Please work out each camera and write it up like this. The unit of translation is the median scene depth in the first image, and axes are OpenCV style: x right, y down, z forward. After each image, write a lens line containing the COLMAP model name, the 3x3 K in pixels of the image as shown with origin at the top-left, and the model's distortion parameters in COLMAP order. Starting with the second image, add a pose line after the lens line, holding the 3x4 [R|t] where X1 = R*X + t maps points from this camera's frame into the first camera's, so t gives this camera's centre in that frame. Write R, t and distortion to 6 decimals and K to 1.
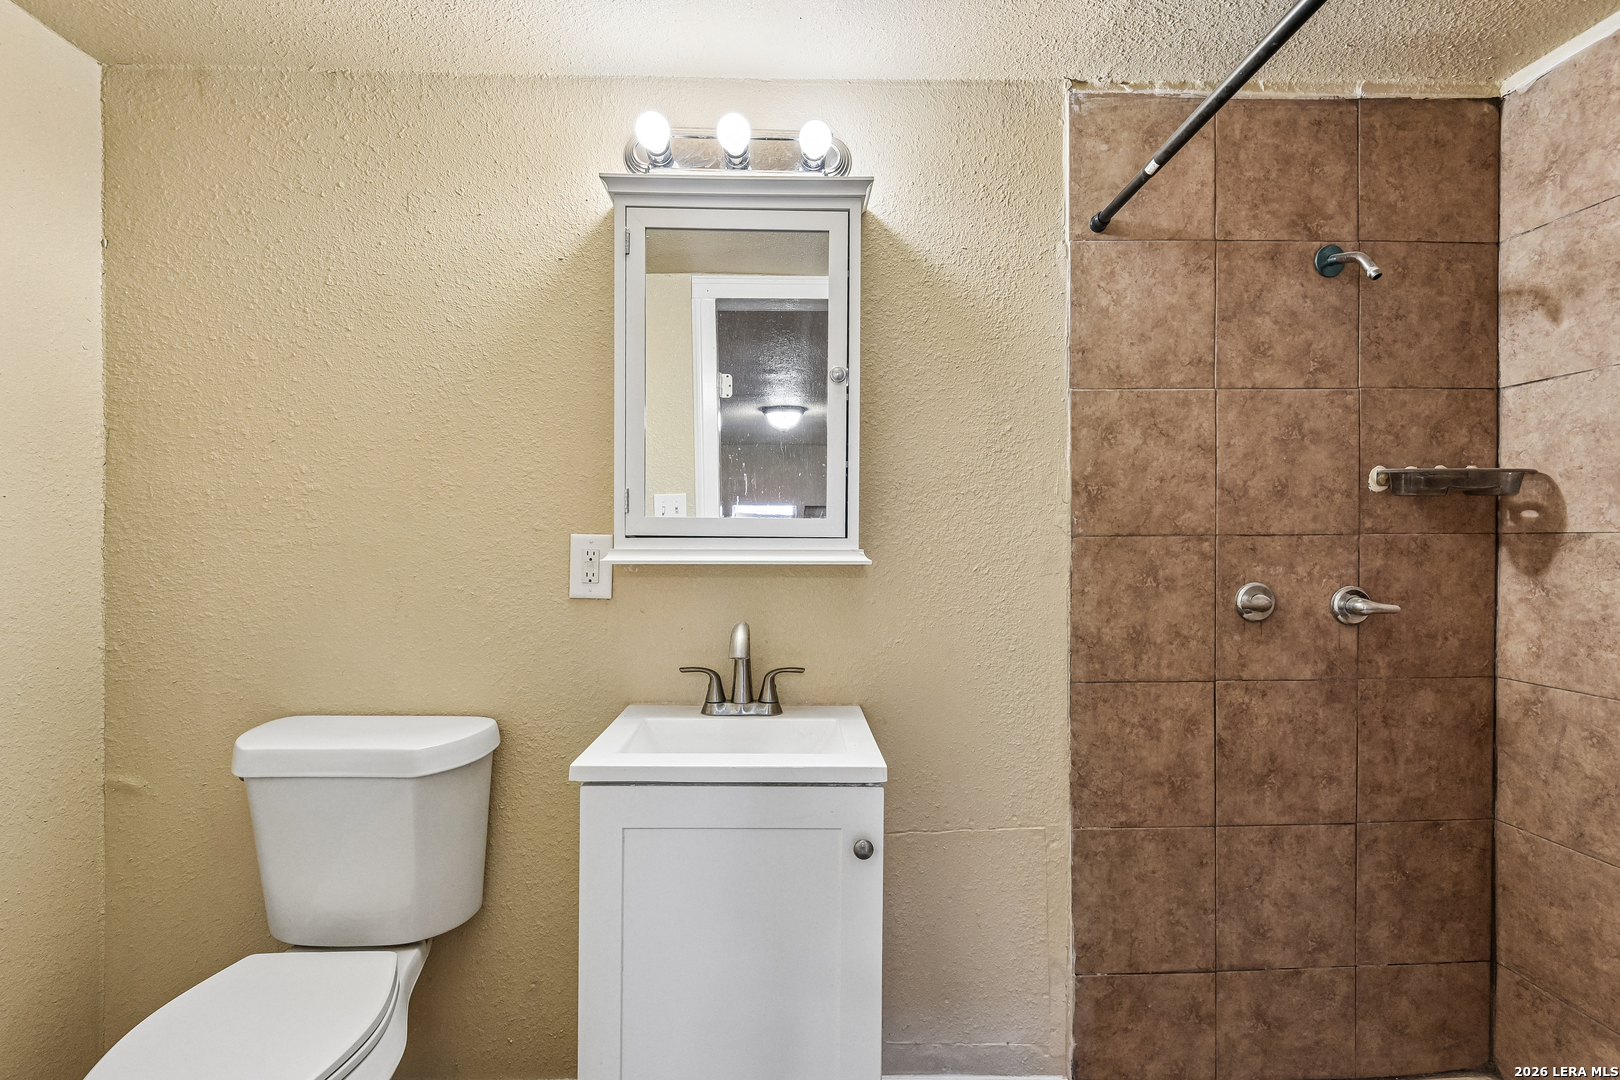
lens RADIAL K [[790.8, 0, 810.0], [0, 790.8, 540.0], [0, 0, 1]] dist [-0.000005, -0.000741]
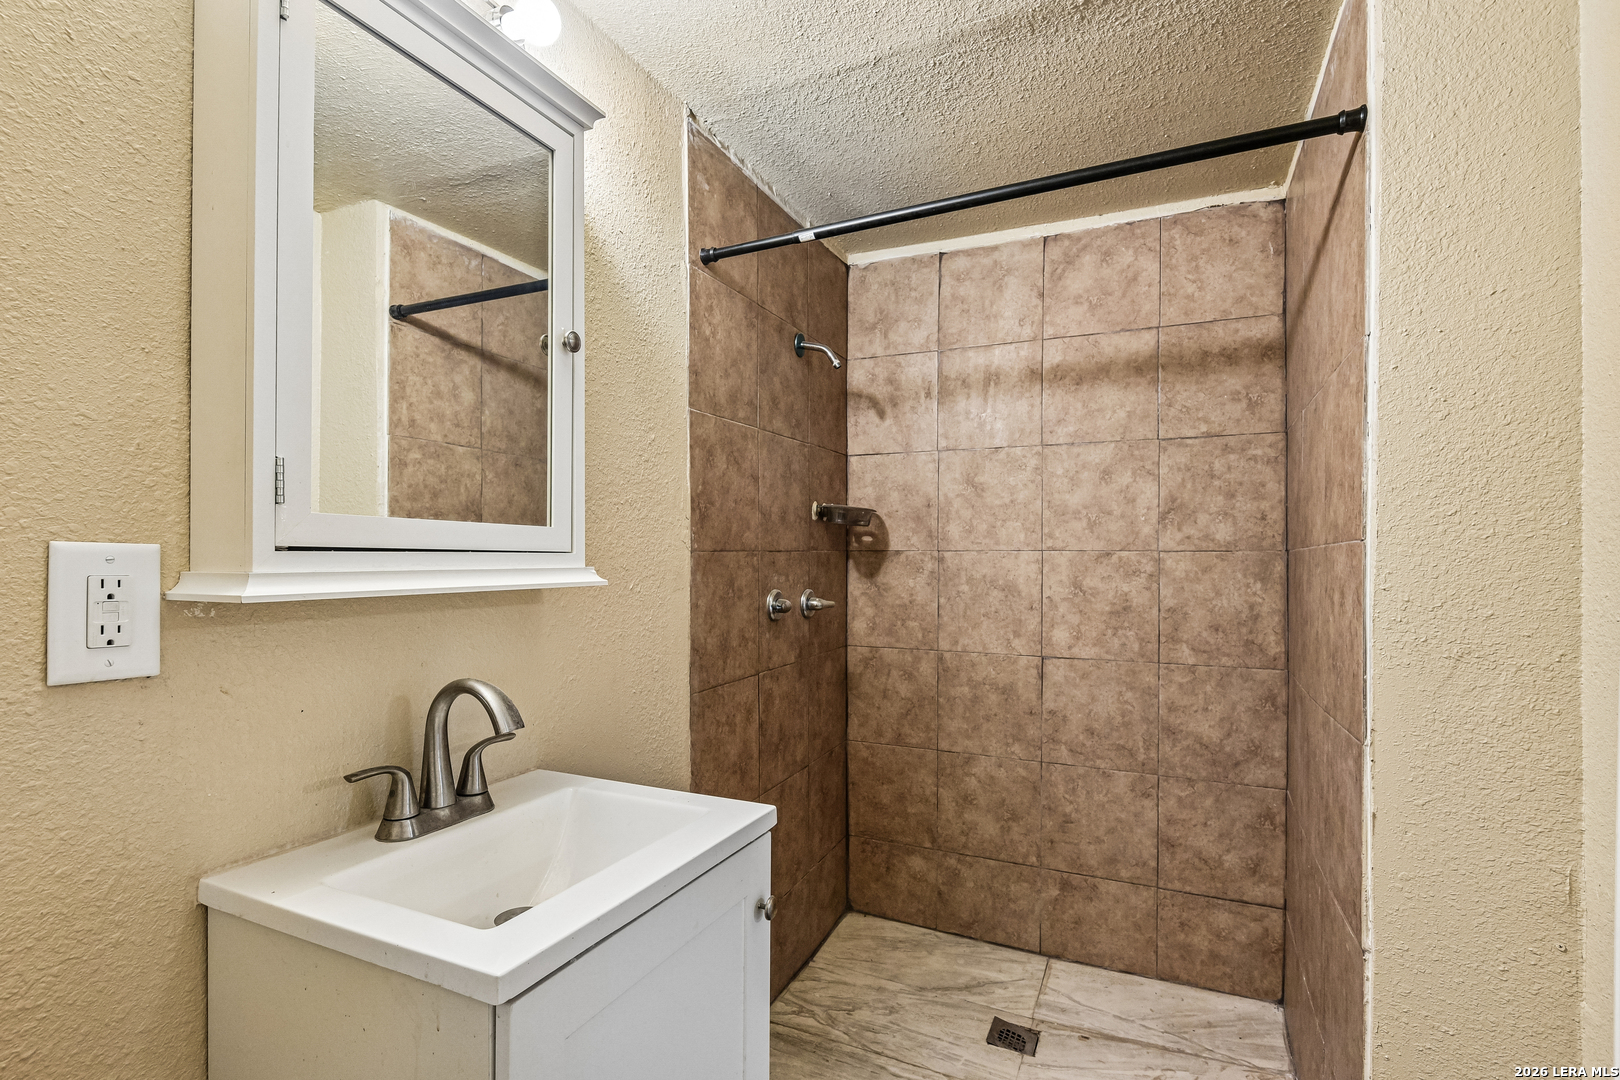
lens RADIAL K [[763.0, 0, 815.5], [0, 763.0, 546.2], [0, 0, 1]] dist [0.001308, -0.000125]
pose [[0.445074, 0.010555, 0.895431, -0.482083], [0.000260, 0.999929, -0.011916, 0.000263], [-0.895494, 0.005536, 0.445040, 0.414625]]
